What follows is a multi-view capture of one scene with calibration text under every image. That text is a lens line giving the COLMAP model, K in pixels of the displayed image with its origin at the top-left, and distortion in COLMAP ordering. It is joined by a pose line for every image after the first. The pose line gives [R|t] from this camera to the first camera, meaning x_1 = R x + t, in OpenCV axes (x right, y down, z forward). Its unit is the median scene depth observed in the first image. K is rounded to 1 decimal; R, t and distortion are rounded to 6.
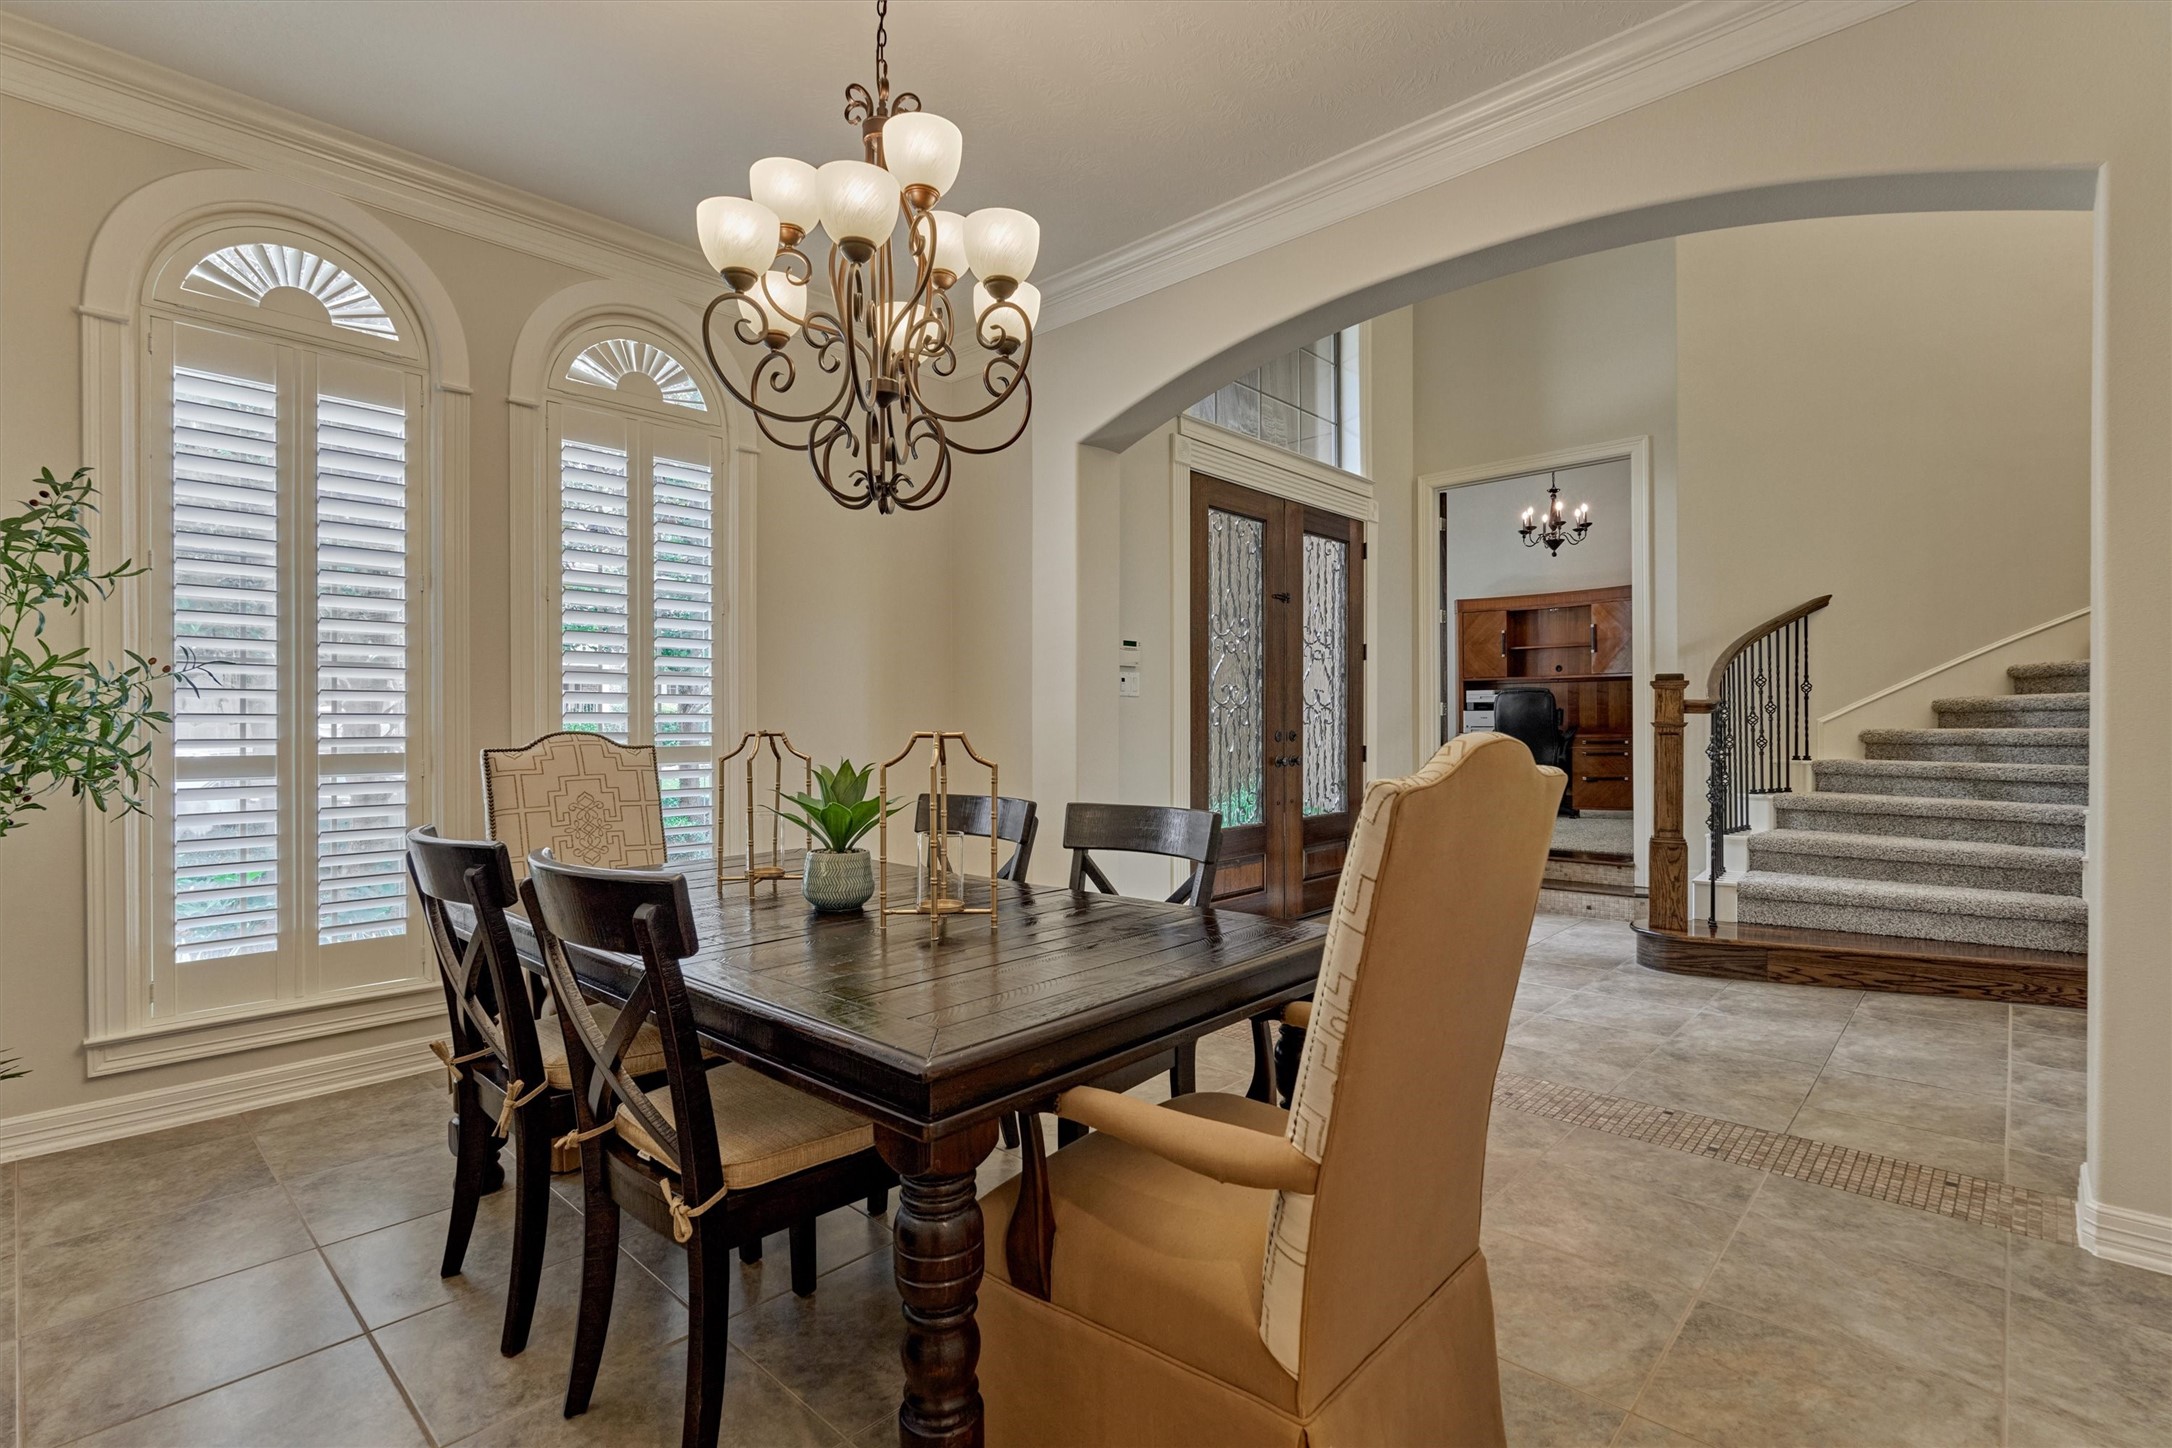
lens RADIAL K [[961.6, 0, 1086.0], [0, 961.6, 724.0], [0, 0, 1]] dist [0.001565, 0.000378]
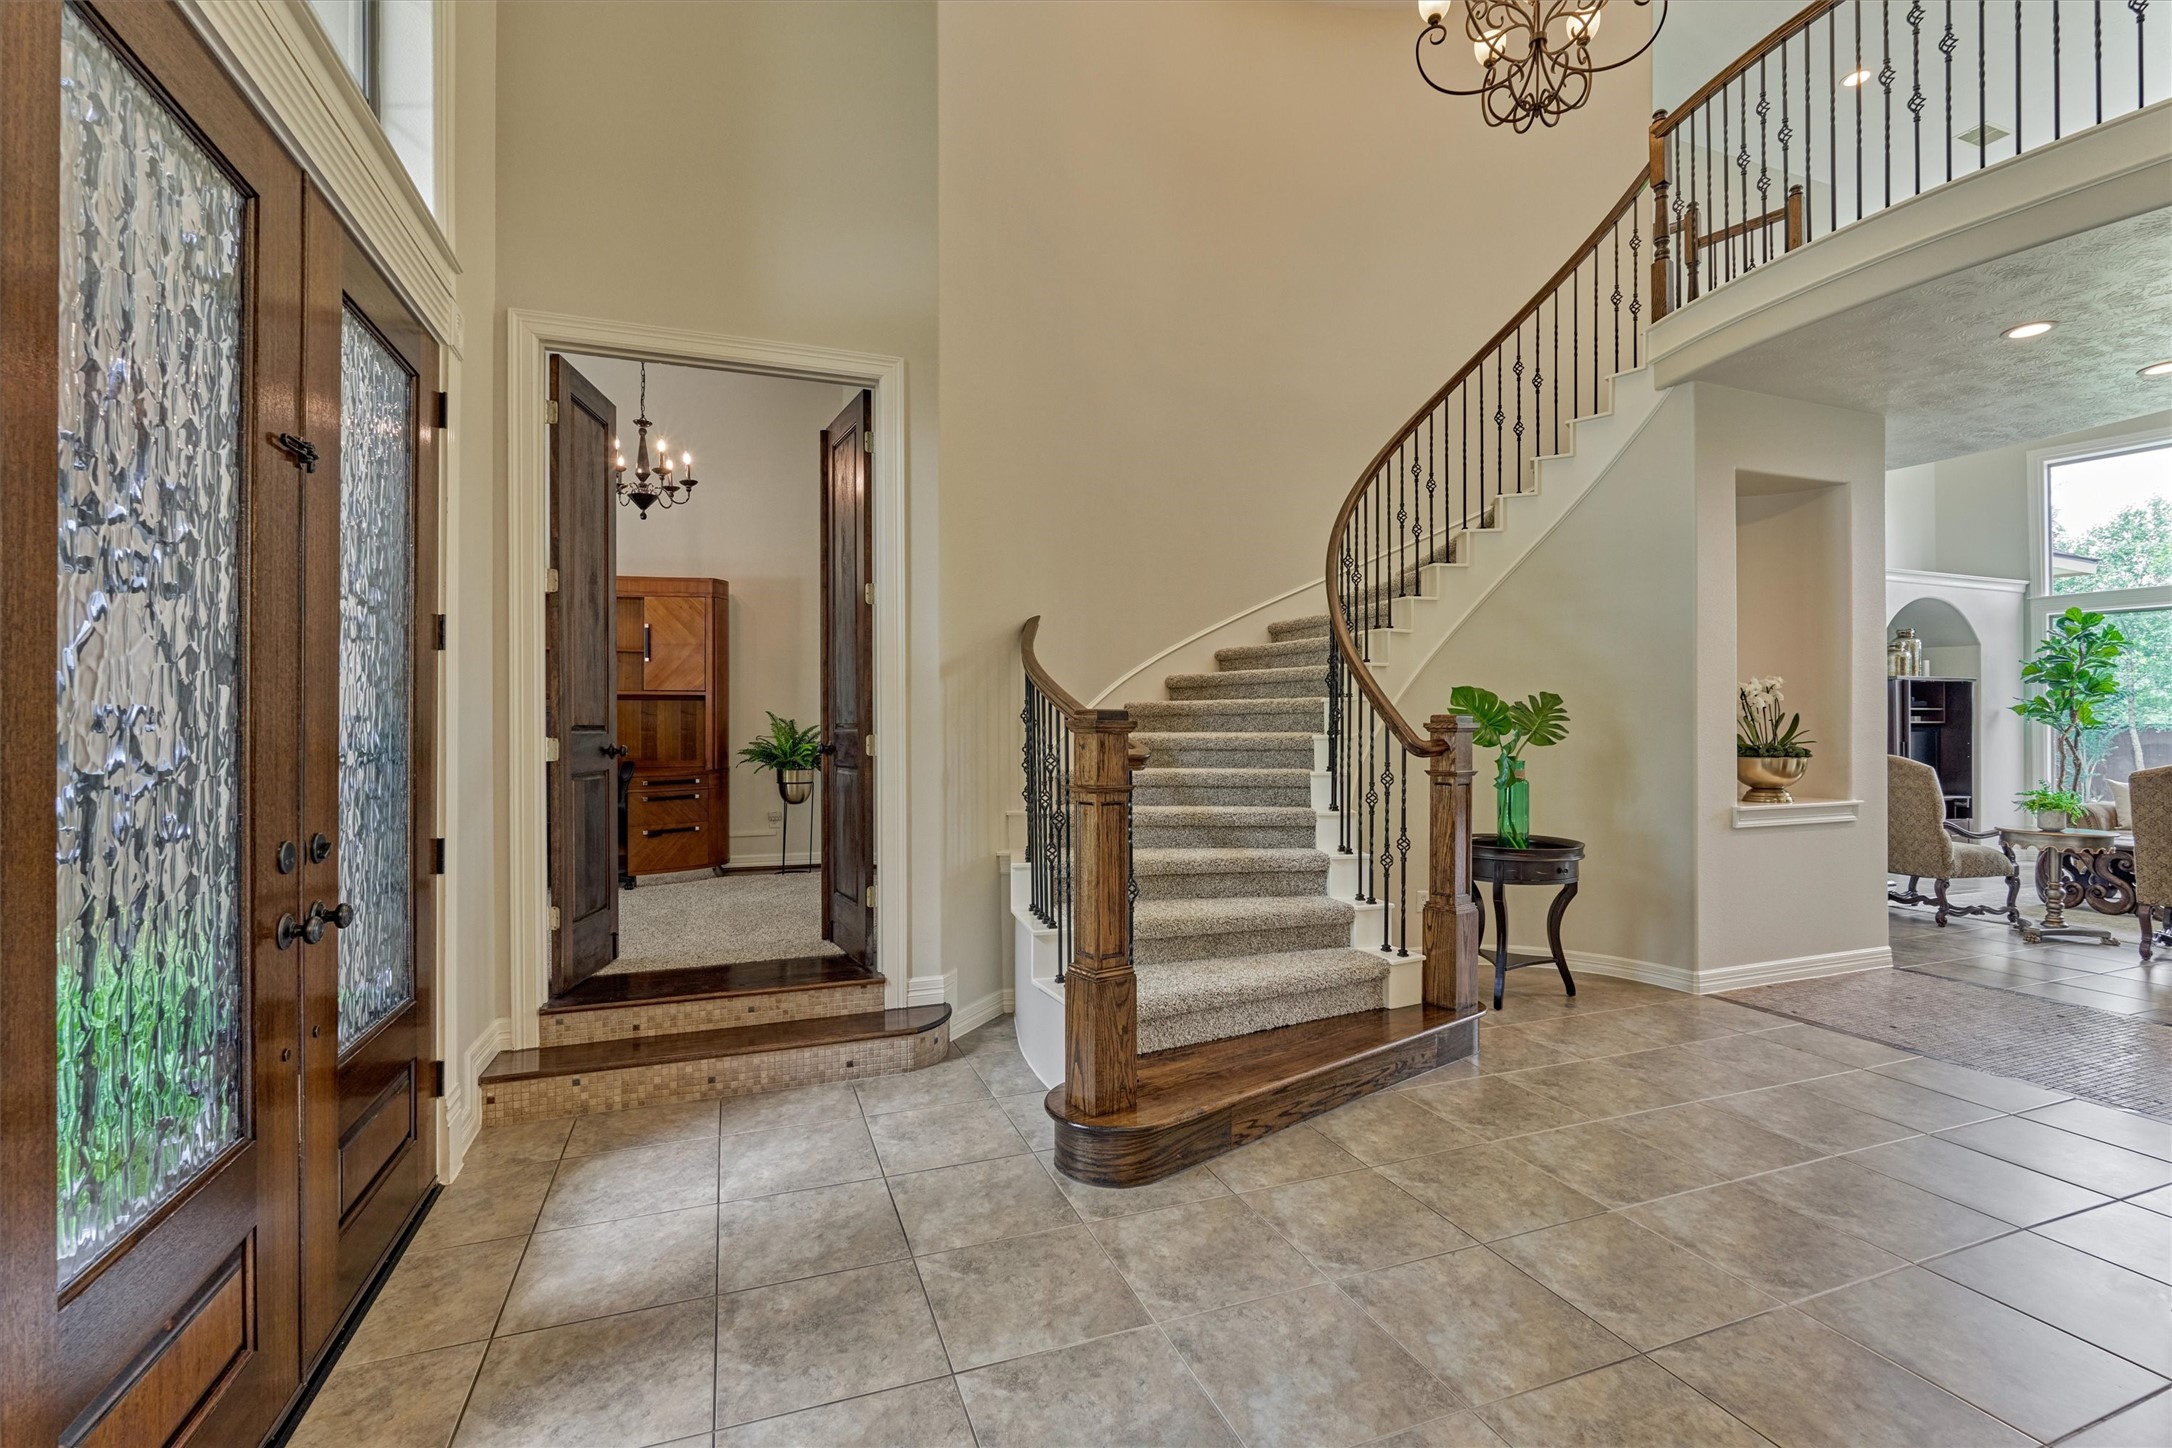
lens RADIAL K [[961.6, 0, 1086.0], [0, 961.6, 724.0], [0, 0, 1]] dist [0.001565, 0.000378]
pose [[0.444012, 0.005034, 0.896006, 0.022291], [0.003227, 0.999969, -0.007218, -0.034768], [-0.896015, 0.006096, 0.443982, 0.663621]]
